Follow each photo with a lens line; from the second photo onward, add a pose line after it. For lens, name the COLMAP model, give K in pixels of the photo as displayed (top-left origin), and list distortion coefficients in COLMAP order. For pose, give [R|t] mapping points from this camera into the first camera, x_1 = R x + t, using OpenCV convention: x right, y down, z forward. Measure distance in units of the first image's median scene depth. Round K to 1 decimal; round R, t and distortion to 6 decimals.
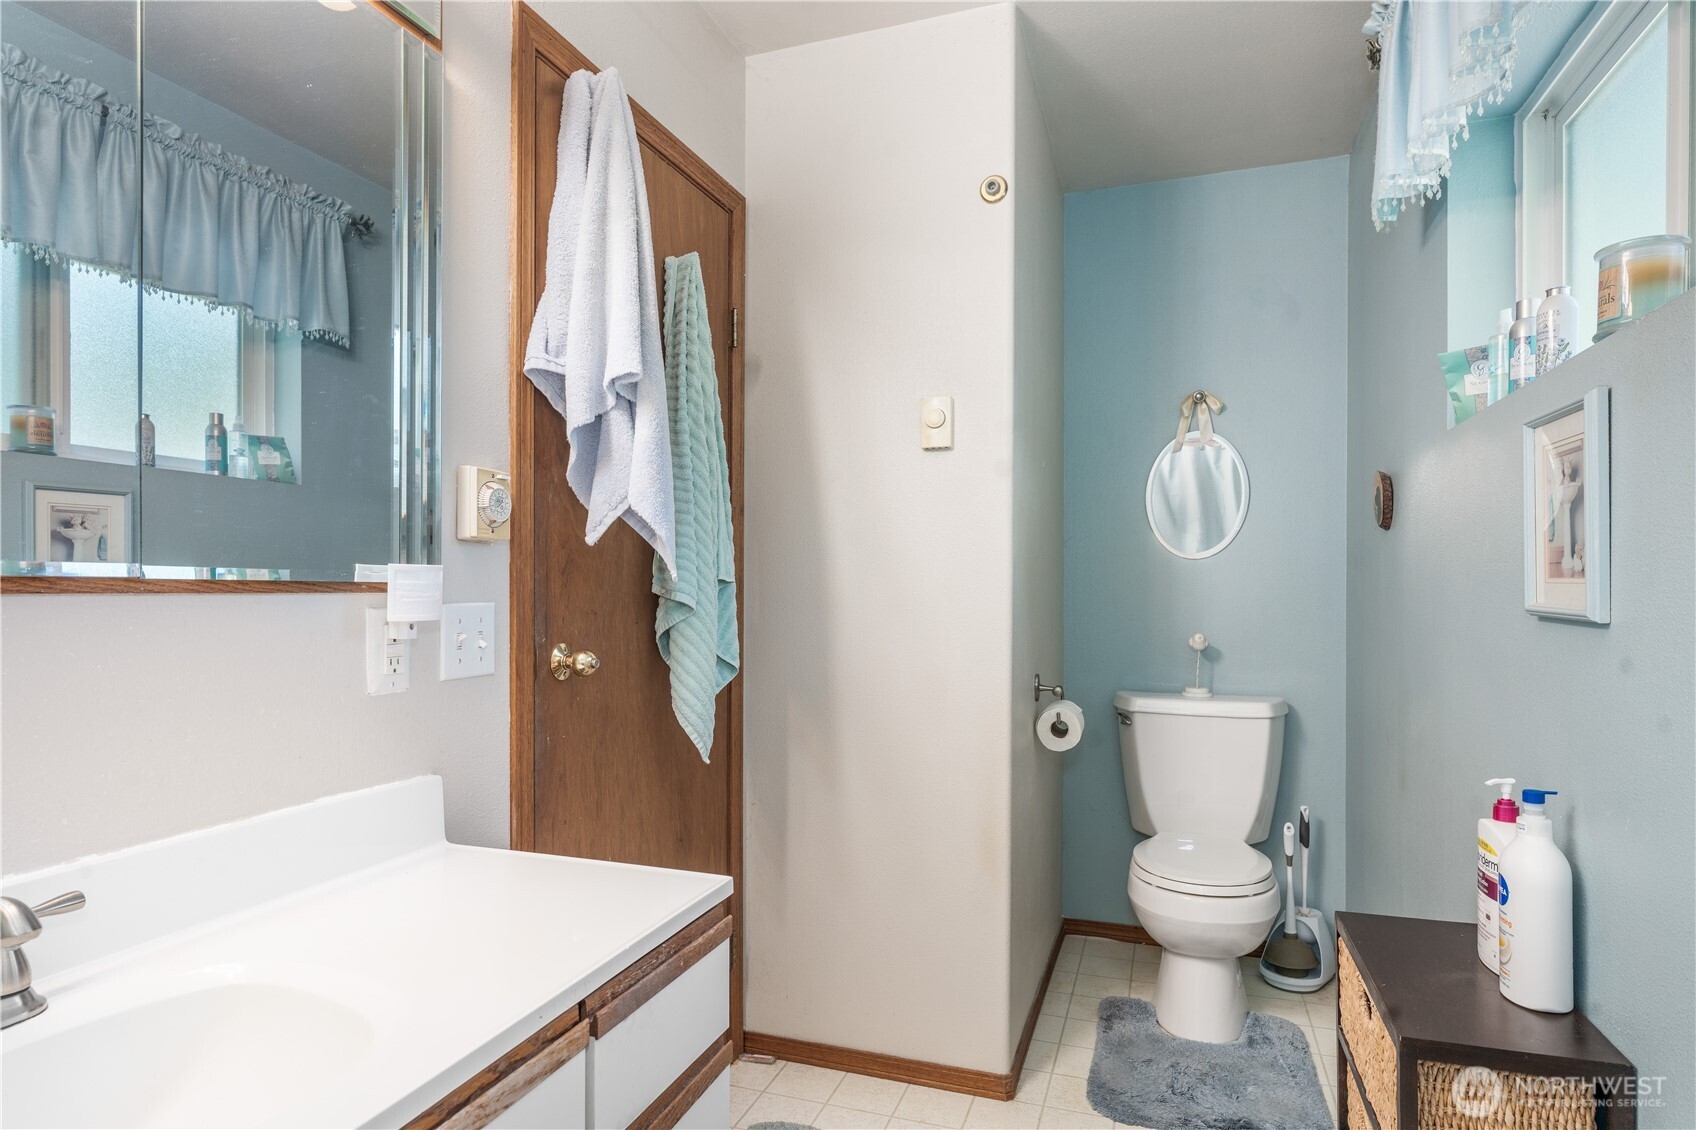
lens RADIAL K [[936.7, 0, 846.2], [0, 936.7, 574.7], [0, 0, 1]] dist [-0.002526, 0.002288]
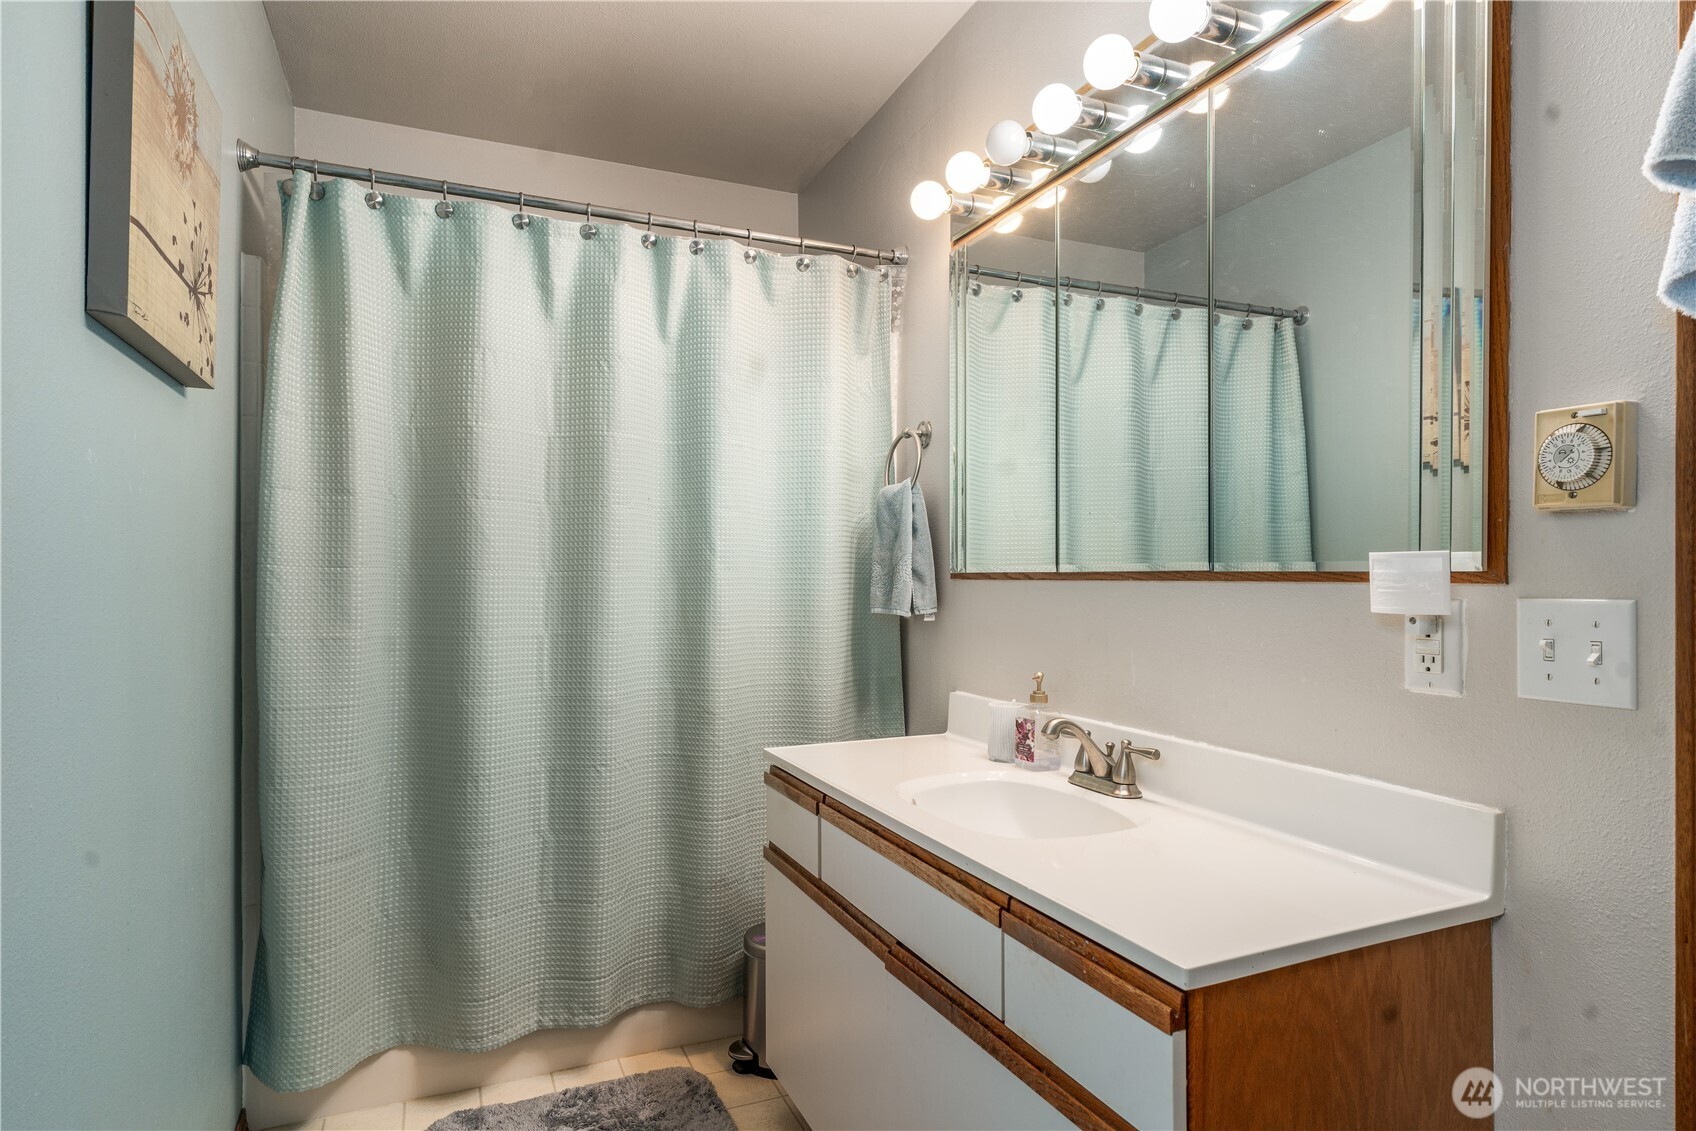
lens RADIAL K [[936.7, 0, 846.4], [0, 936.7, 575.8], [0, 0, 1]] dist [-0.002526, 0.002288]
pose [[-0.729901, -0.006330, -0.683524, 0.717434], [0.003216, 0.999914, -0.012694, 0.029177], [0.683546, -0.011464, -0.729818, 1.688536]]
